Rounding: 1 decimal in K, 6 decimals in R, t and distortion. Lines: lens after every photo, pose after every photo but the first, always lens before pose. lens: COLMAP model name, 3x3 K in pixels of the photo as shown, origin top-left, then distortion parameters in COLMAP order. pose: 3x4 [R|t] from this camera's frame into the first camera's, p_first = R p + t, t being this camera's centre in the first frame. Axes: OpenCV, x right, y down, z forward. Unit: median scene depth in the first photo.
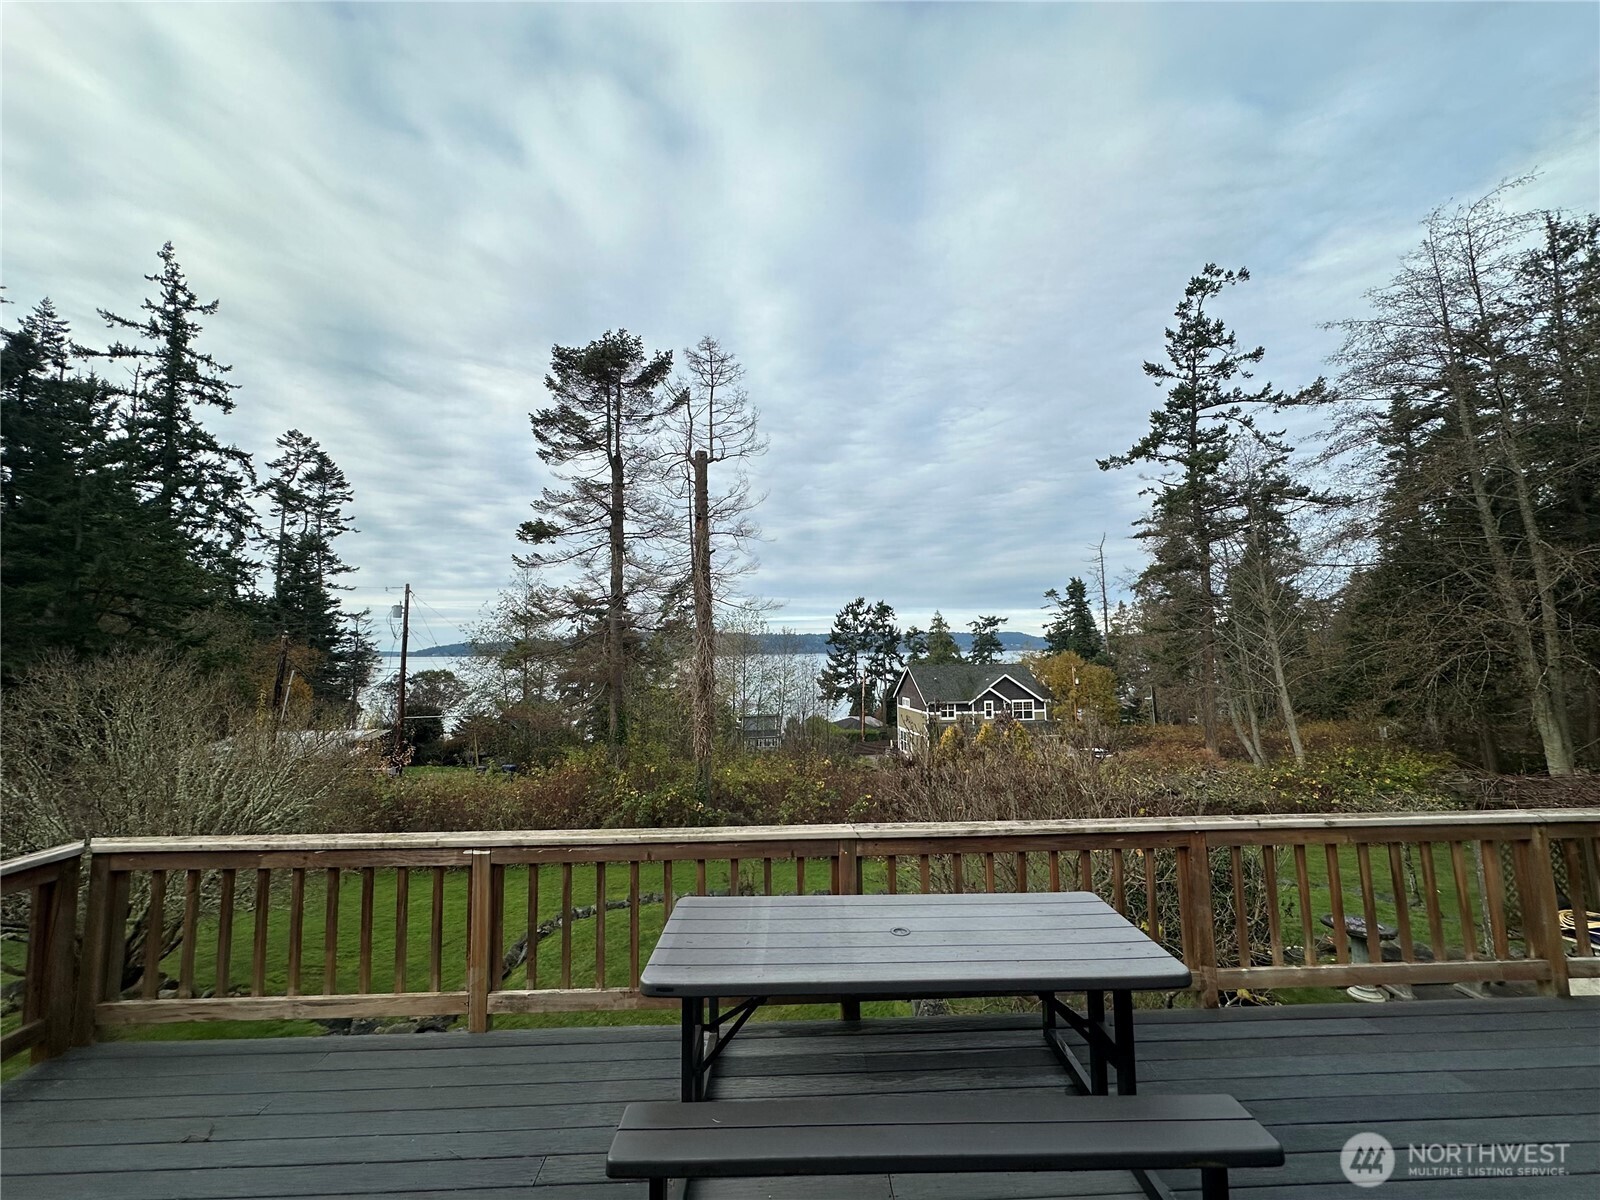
lens RADIAL K [[630.8, 0, 800.0], [0, 630.8, 600.0], [0, 0, 1]] dist [-0.000857, -0.000194]
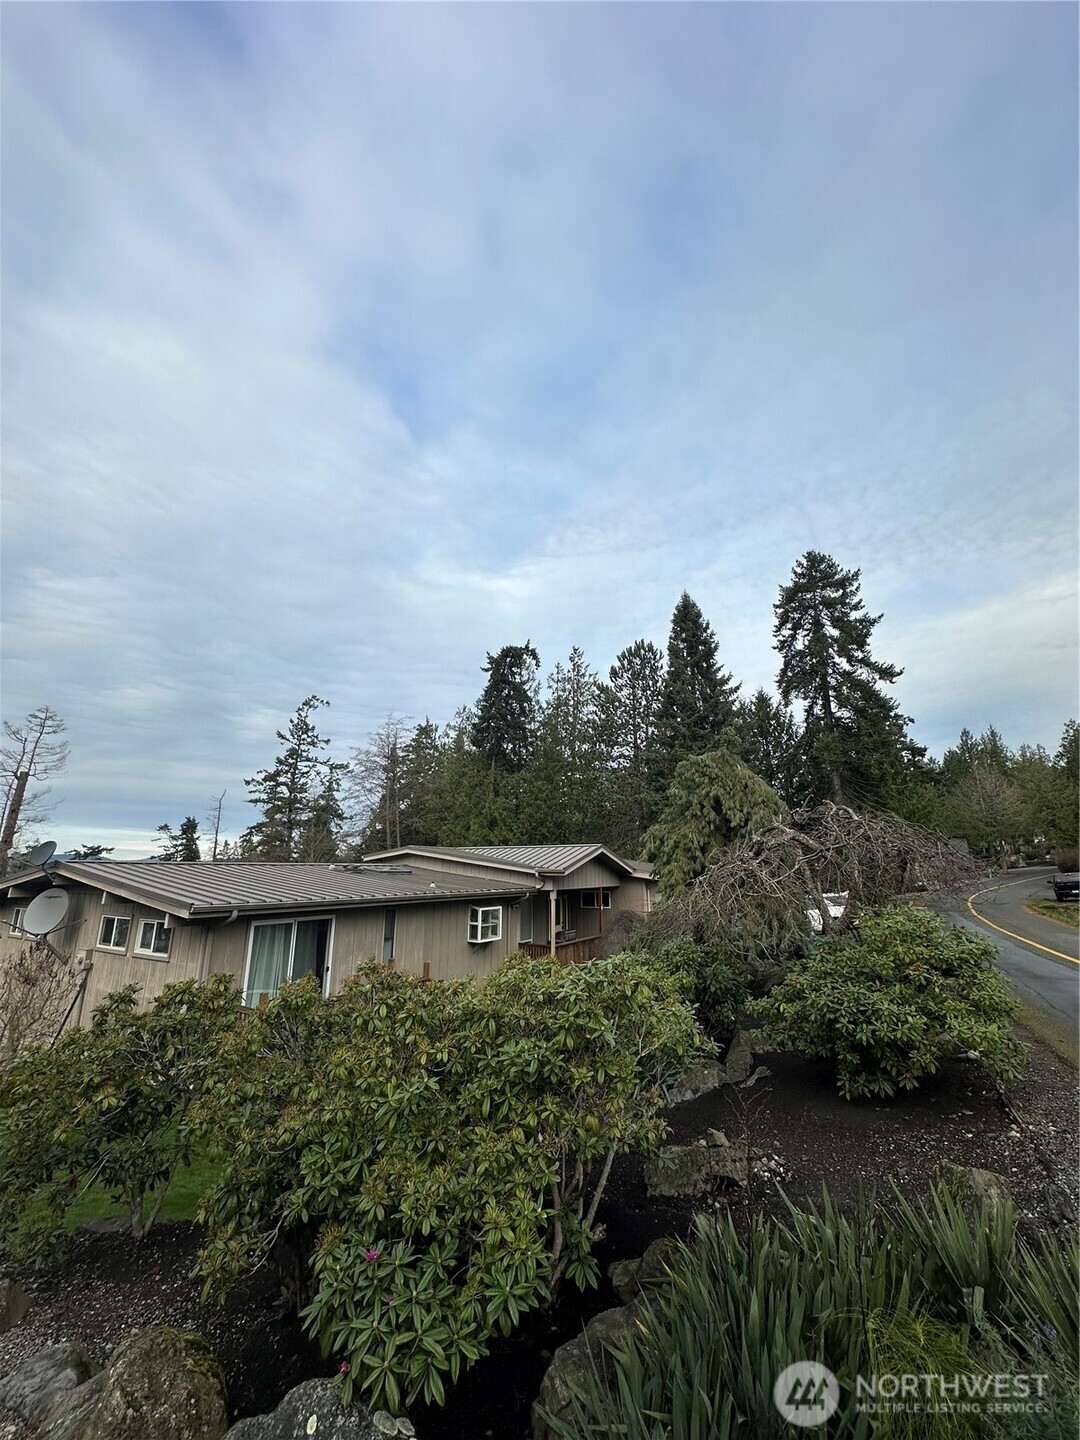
lens RADIAL K [[567.7, 0, 540.0], [0, 567.7, 720.0], [0, 0, 1]] dist [-0.000857, -0.000194]
pose [[0.552914, 0.223809, 0.802618, -0.252506], [-0.069468, 0.972280, -0.223263, -0.050440], [-0.830337, 0.067689, 0.553135, -0.386081]]
